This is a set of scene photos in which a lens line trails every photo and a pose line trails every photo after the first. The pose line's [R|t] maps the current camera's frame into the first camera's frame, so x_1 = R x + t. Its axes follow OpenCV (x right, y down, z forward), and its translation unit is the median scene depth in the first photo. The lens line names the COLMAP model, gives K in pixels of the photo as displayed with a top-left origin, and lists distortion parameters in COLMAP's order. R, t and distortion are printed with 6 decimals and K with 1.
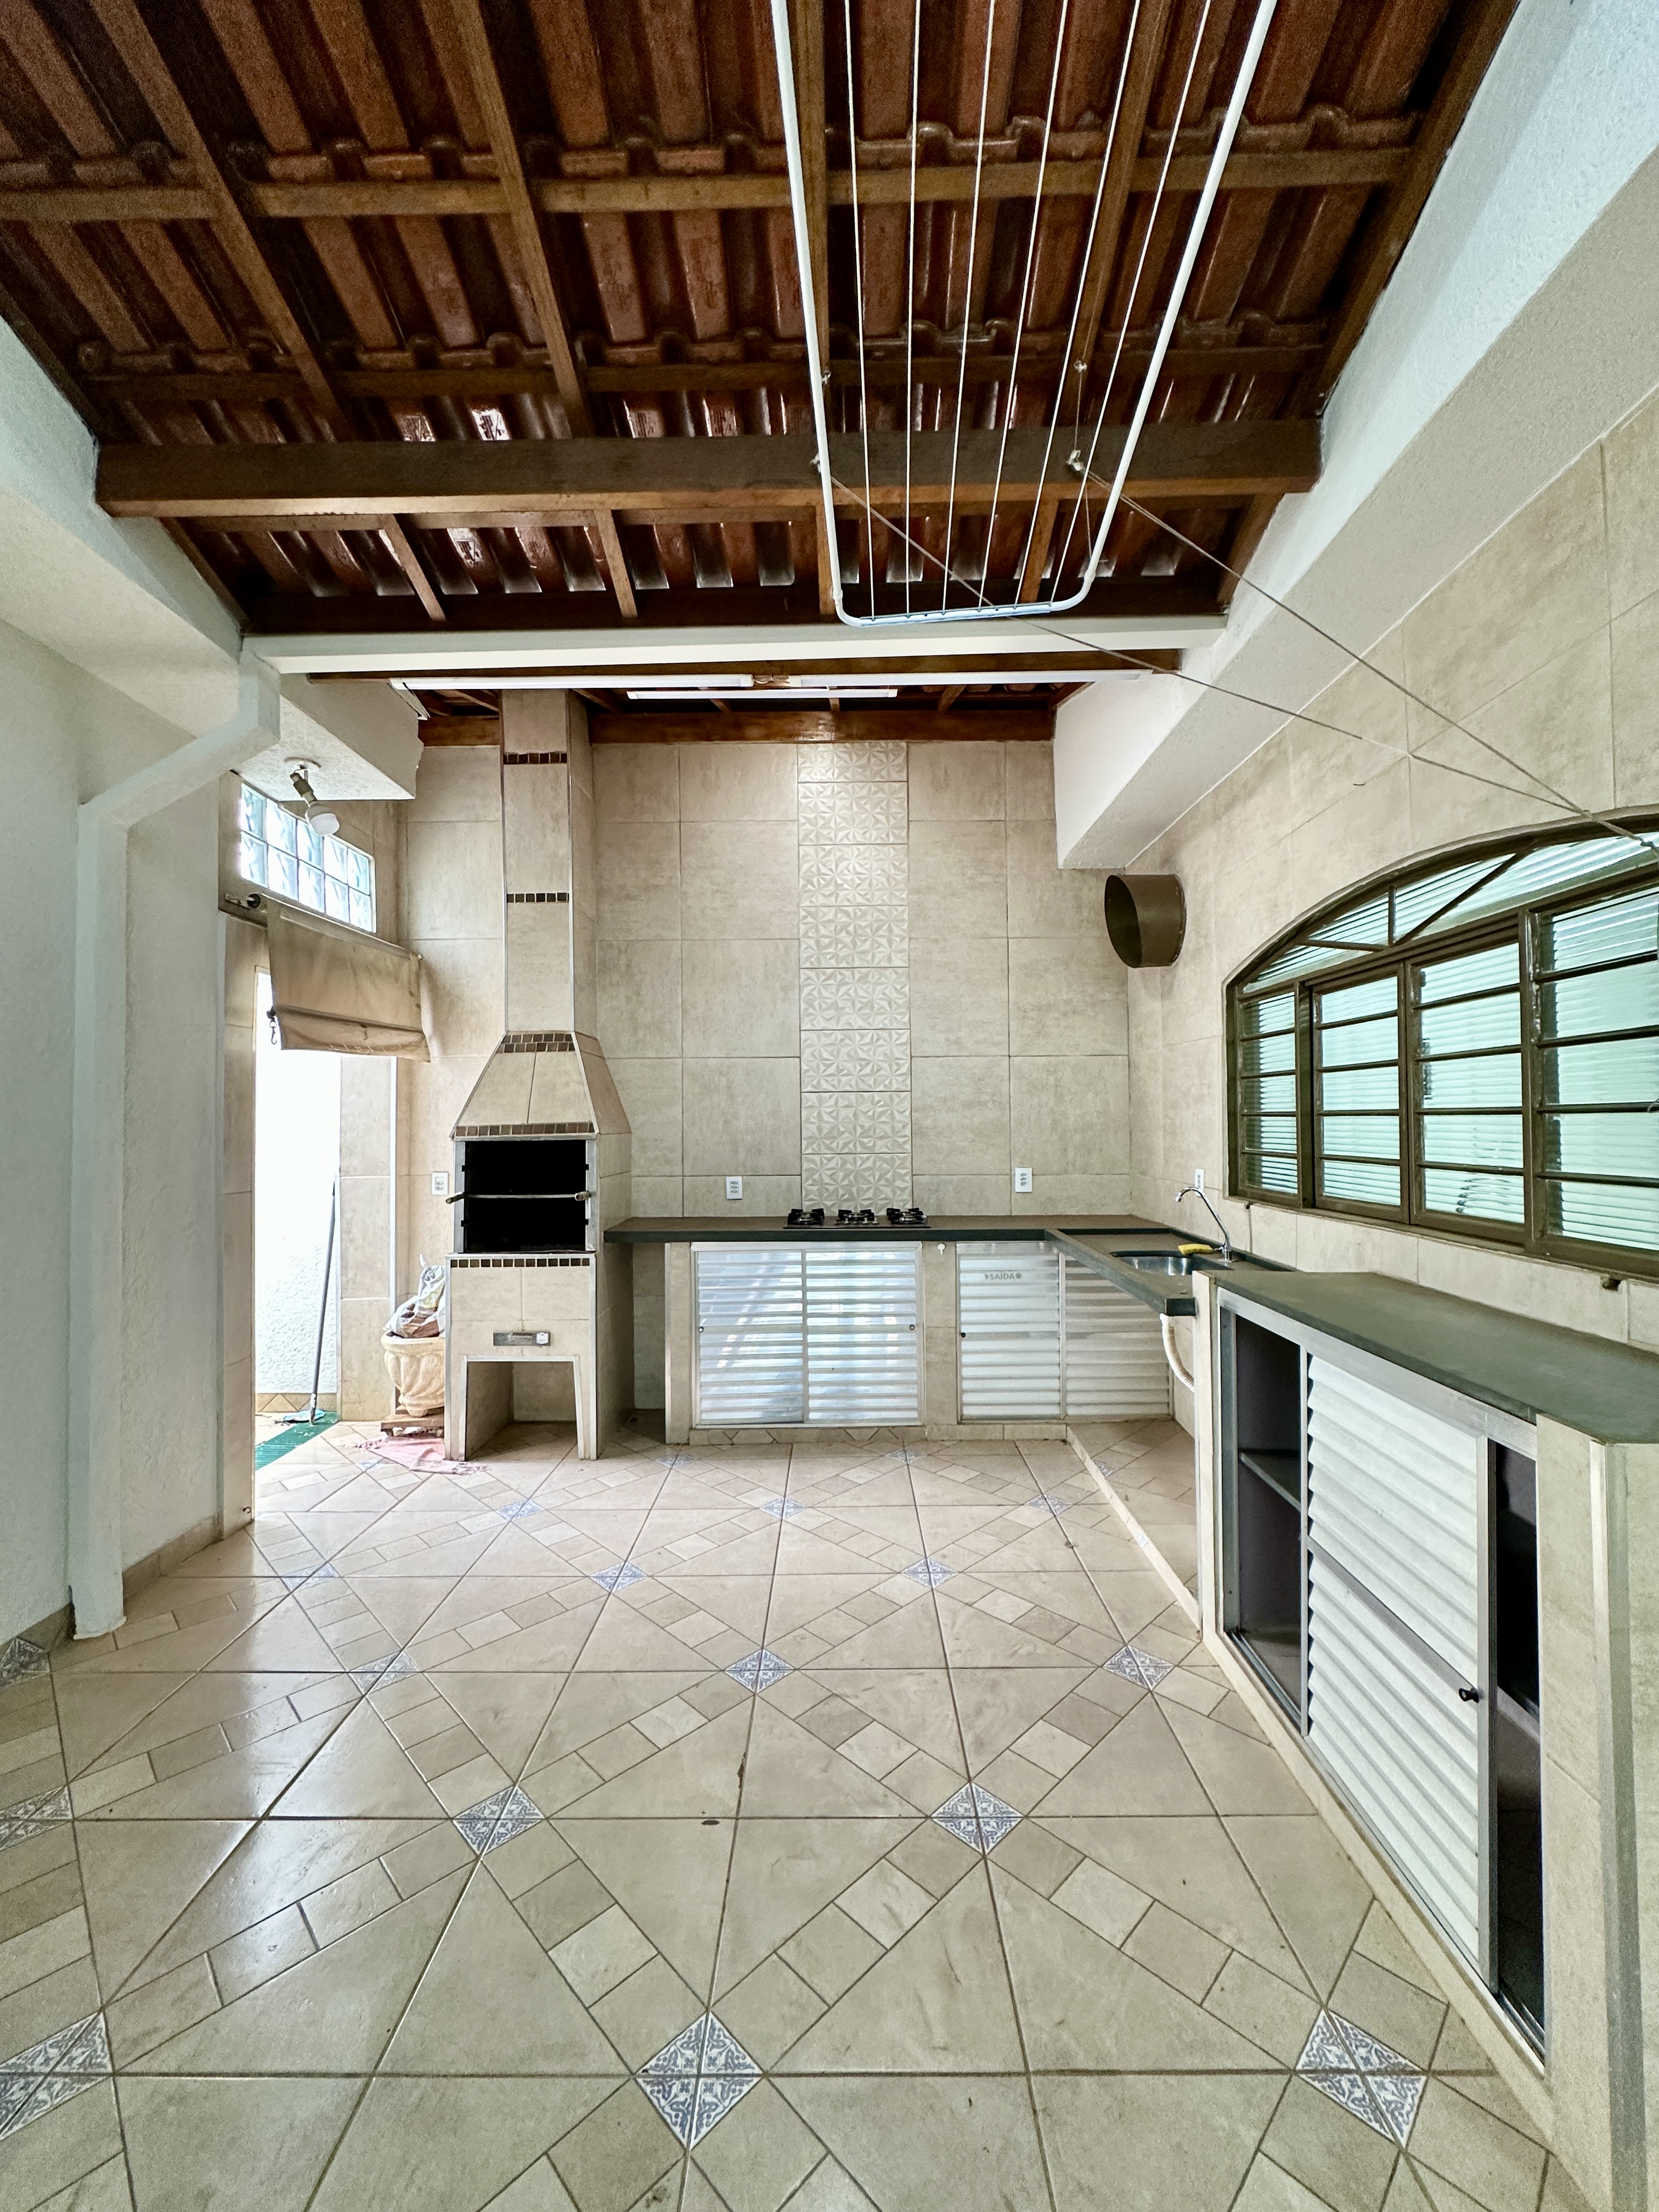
lens RADIAL K [[879.9, 0, 838.2], [0, 879.9, 1107.5], [0, 0, 1]] dist [0.001664, -0.000014]
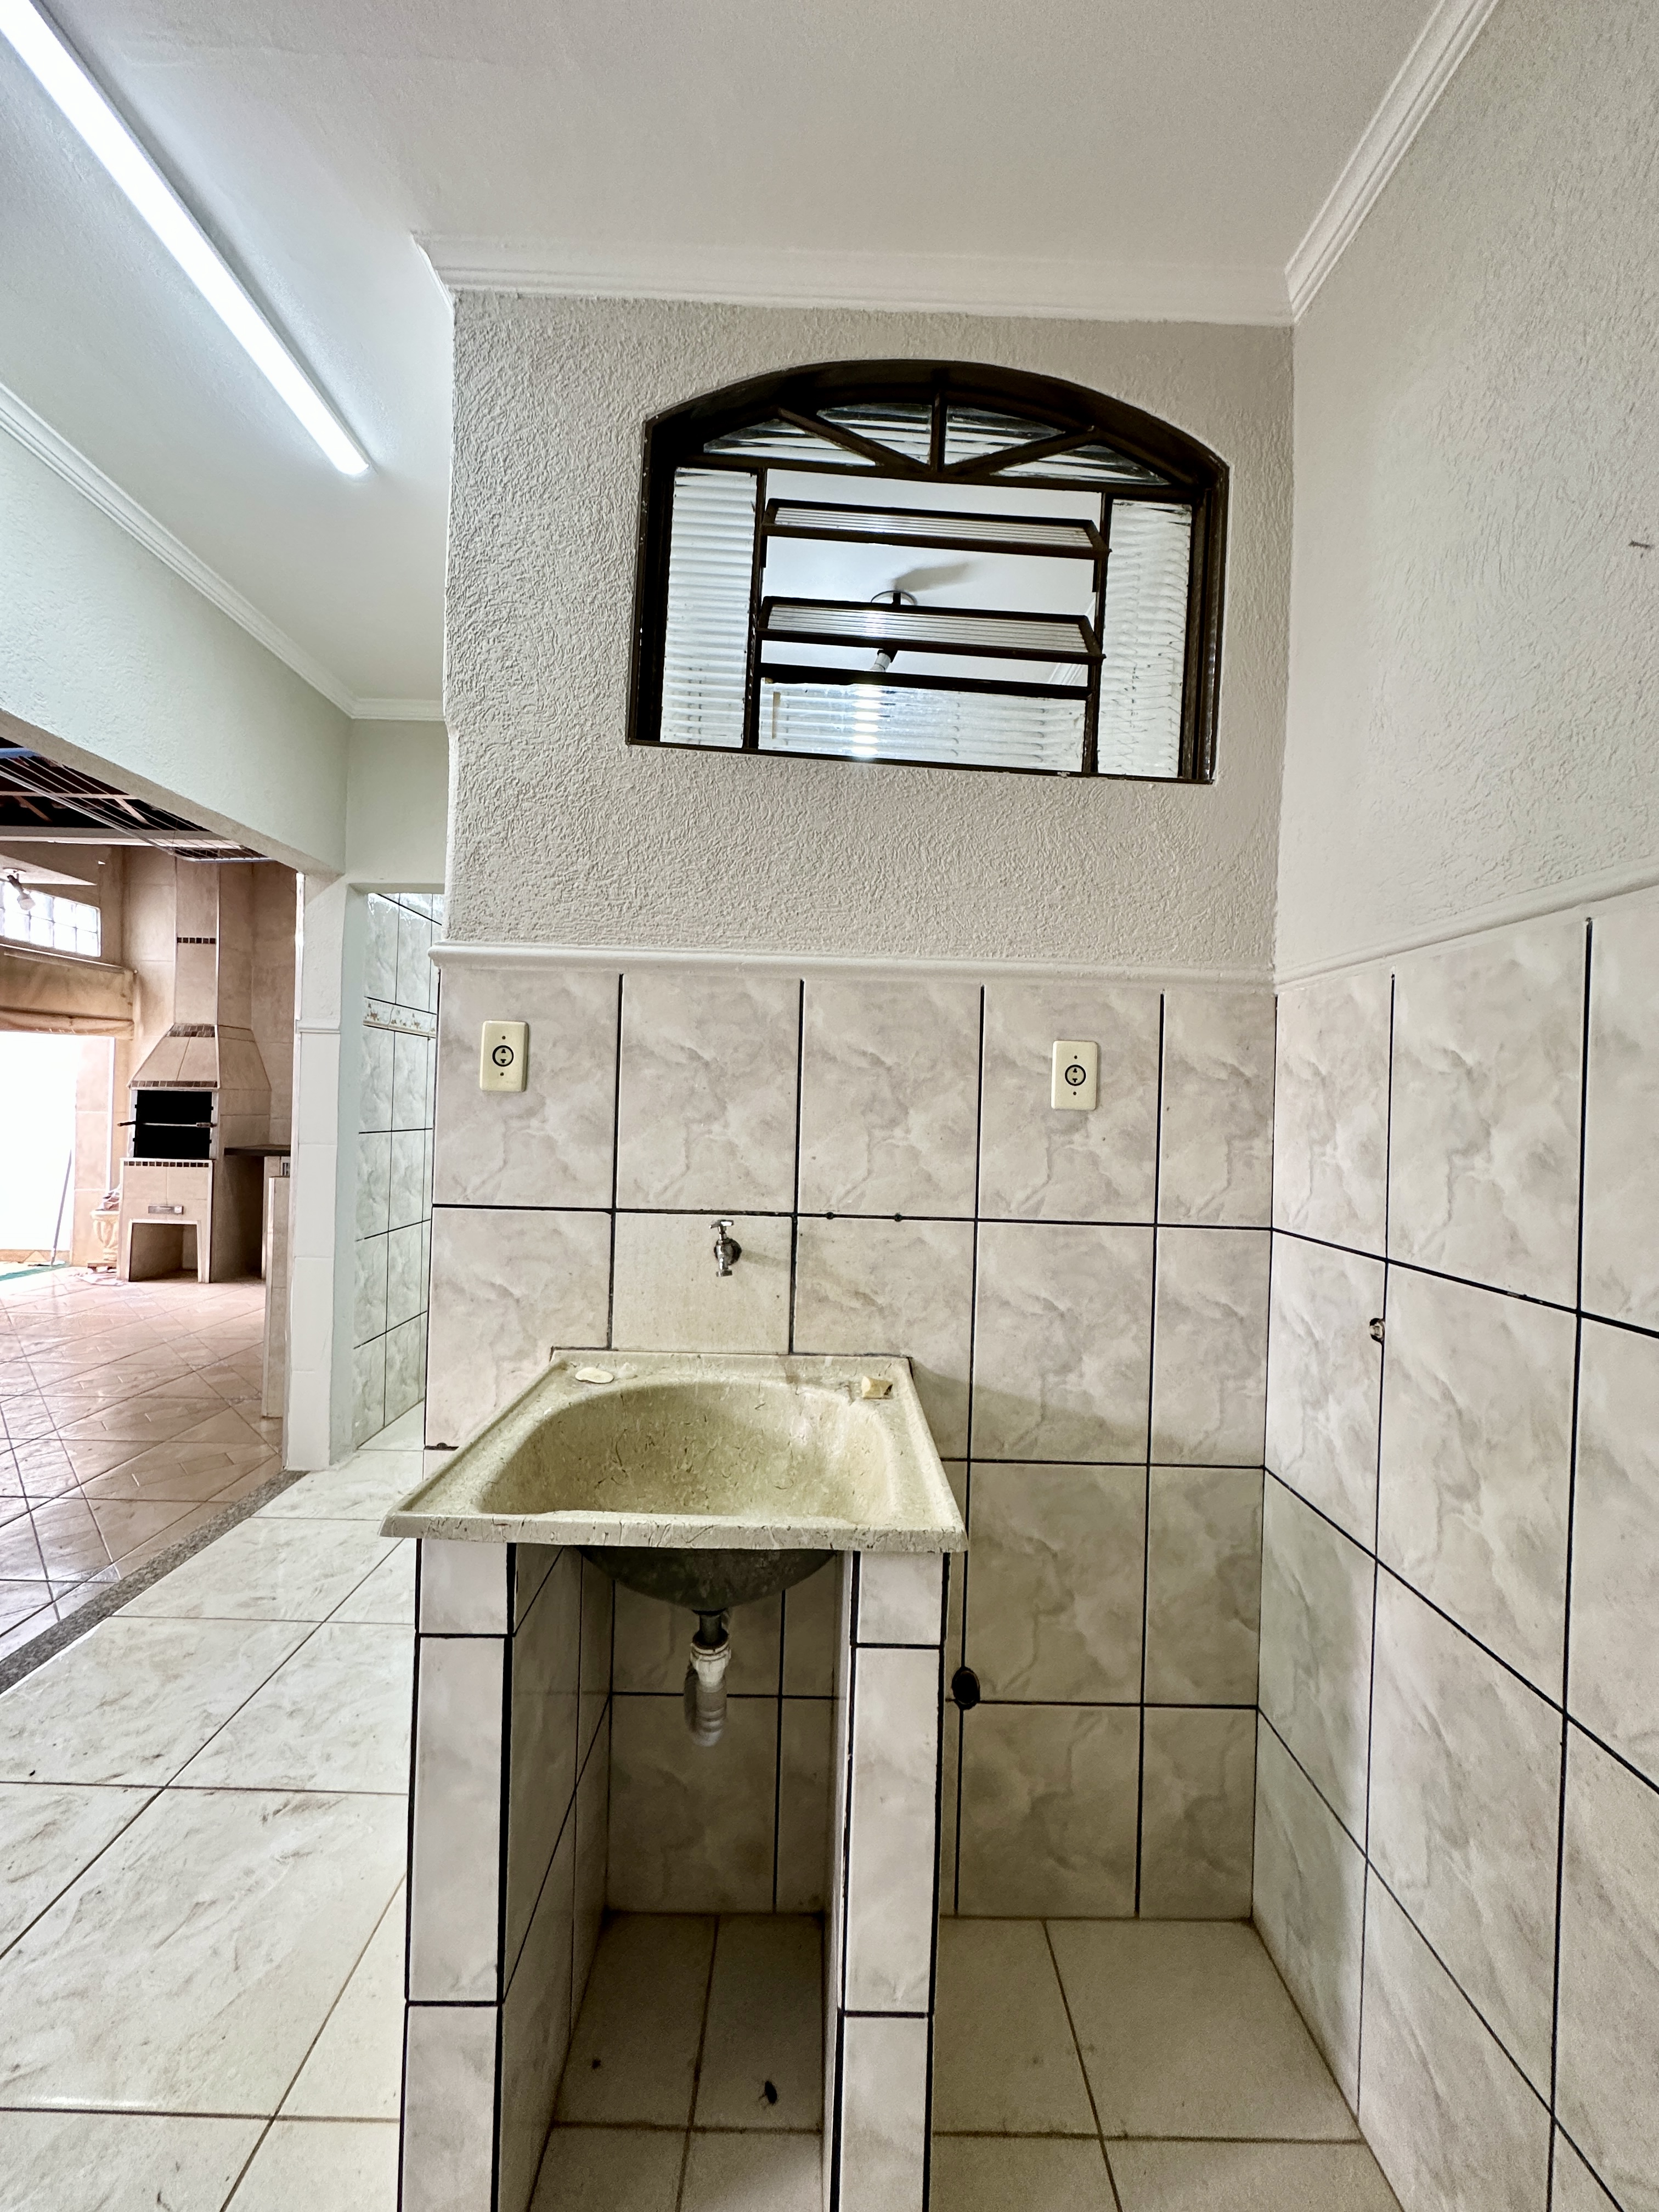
lens RADIAL K [[879.9, 0, 838.2], [0, 879.9, 1107.5], [0, 0, 1]] dist [0.001664, -0.000014]
pose [[0.998684, 0.036494, 0.036040, 0.784570], [-0.037115, 0.999171, 0.016703, -0.004617], [-0.035401, -0.018019, 0.999211, -0.655113]]
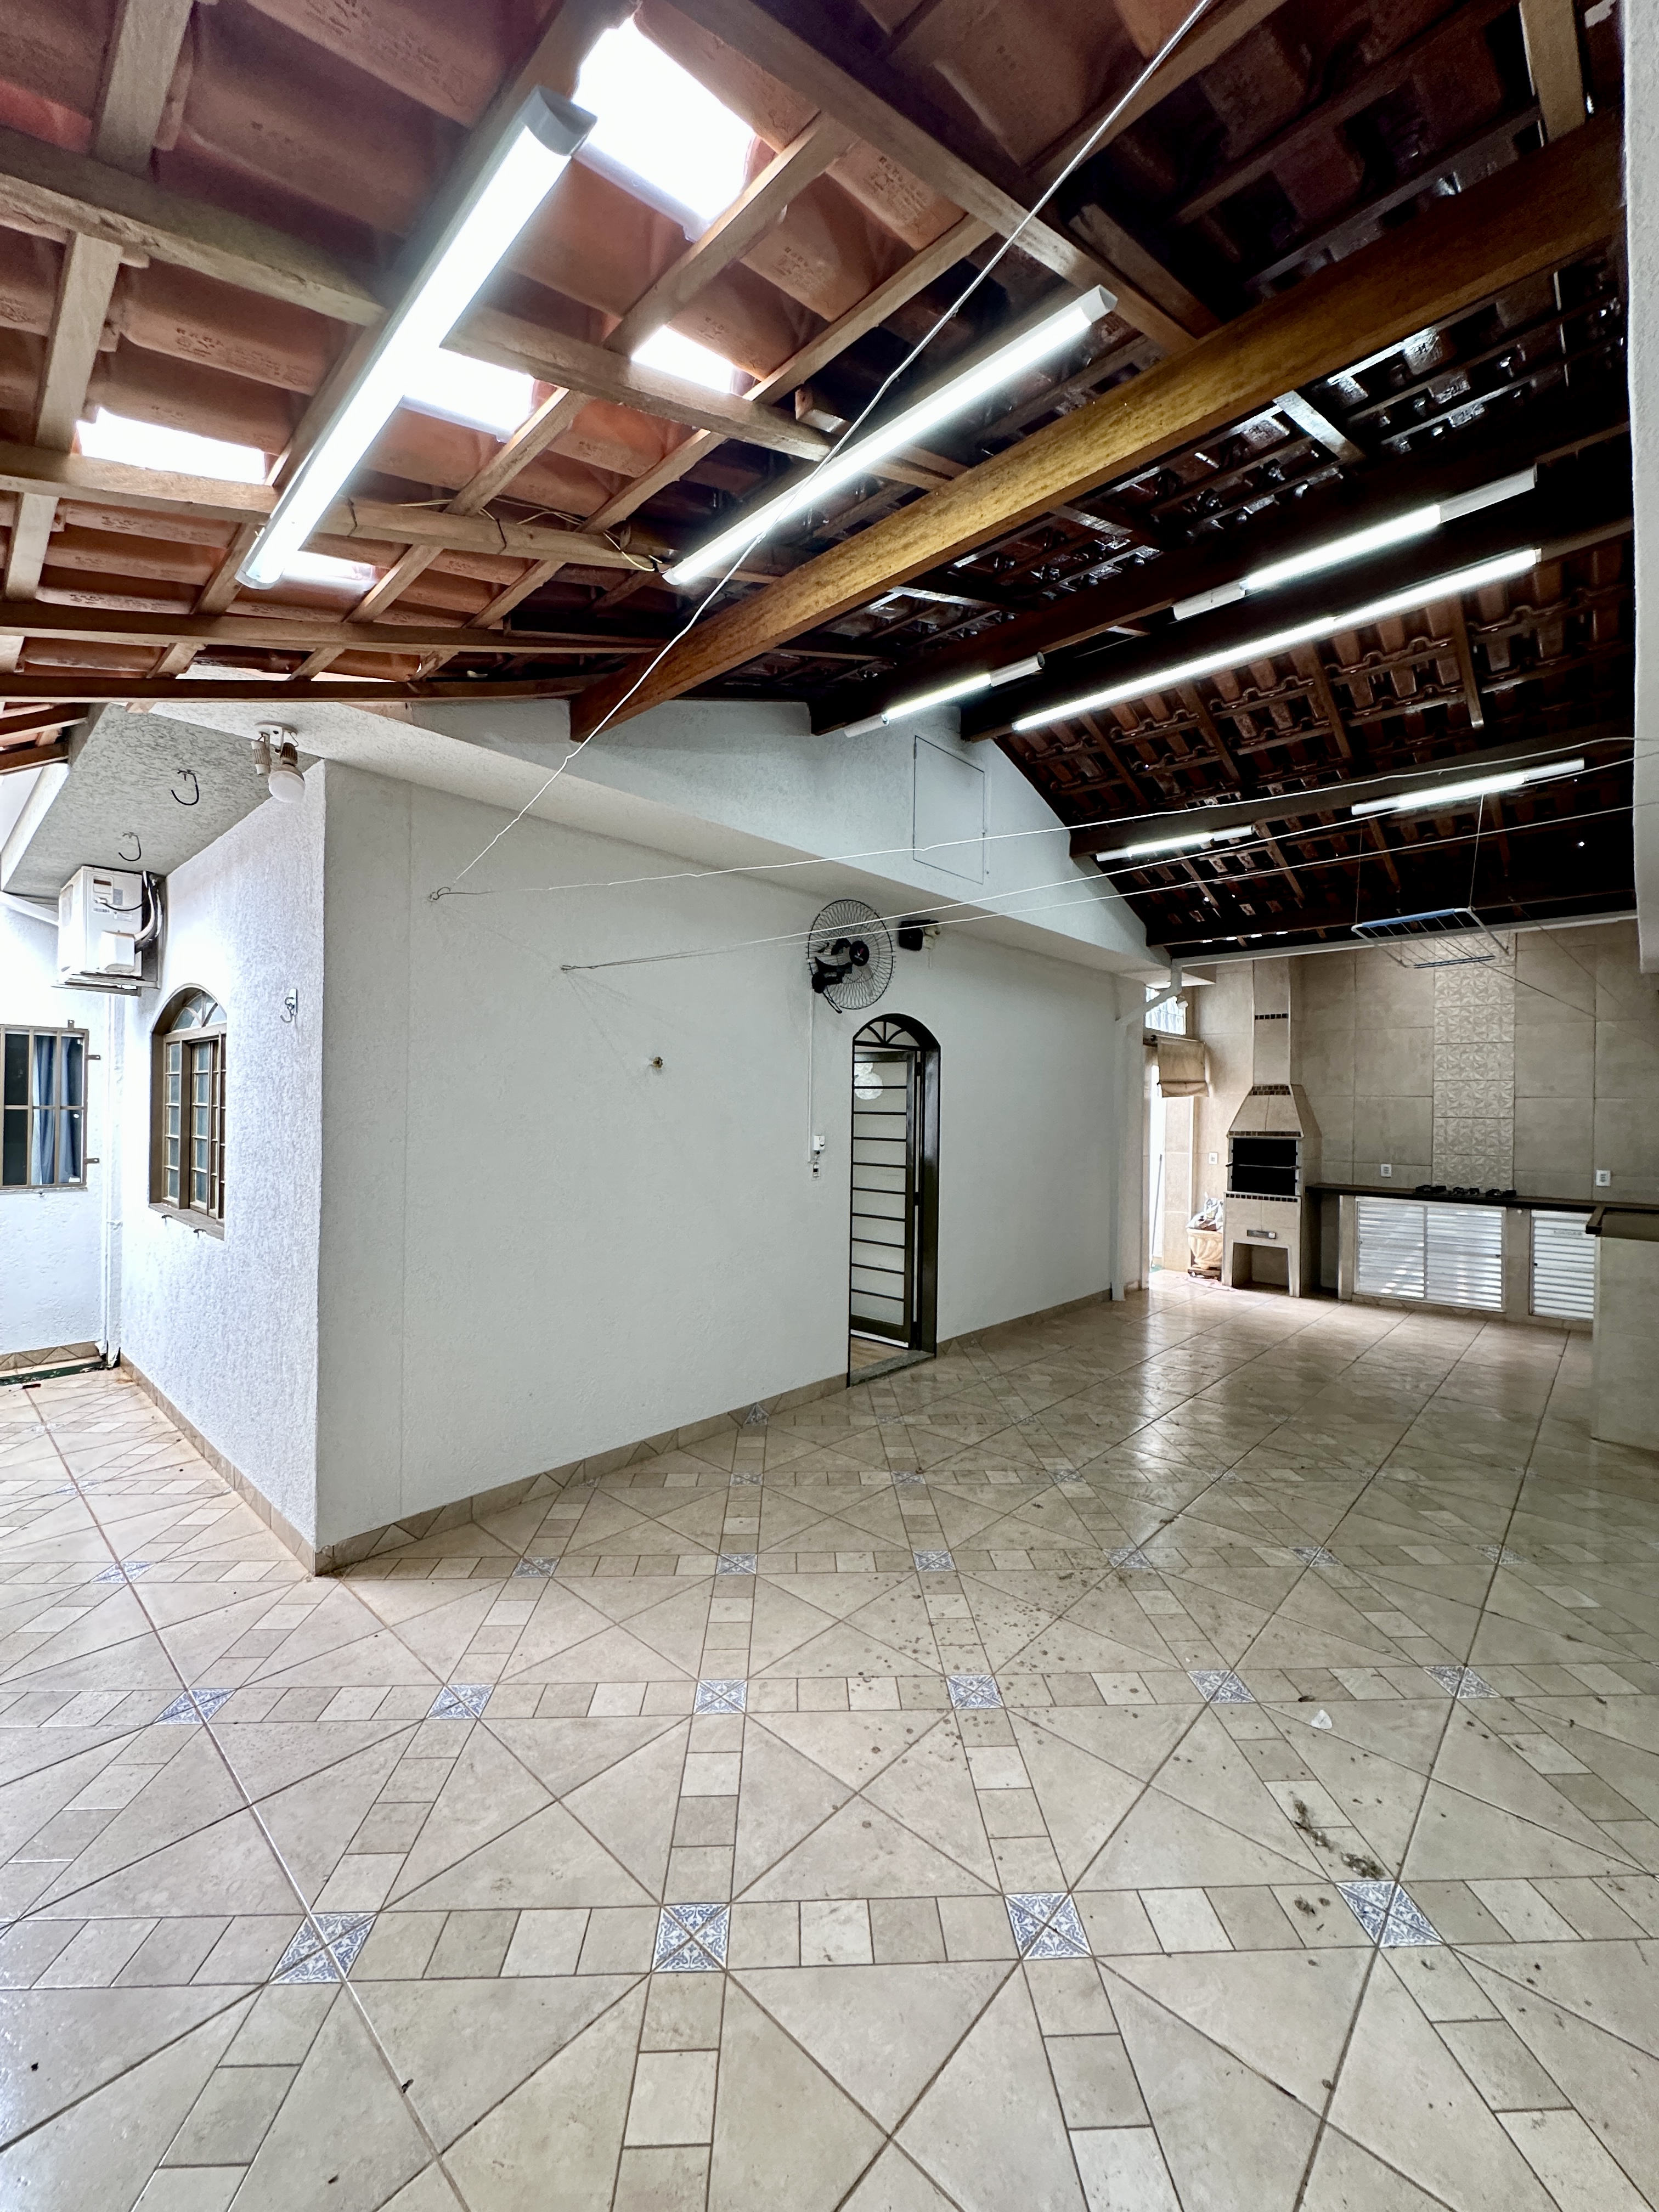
lens RADIAL K [[879.9, 0, 838.2], [0, 879.9, 1107.5], [0, 0, 1]] dist [0.001664, -0.000014]
pose [[0.744733, 0.020513, -0.667048, 0.260524], [-0.010482, 0.999764, 0.019041, -0.062163], [0.667281, -0.007188, 0.744772, -1.136925]]
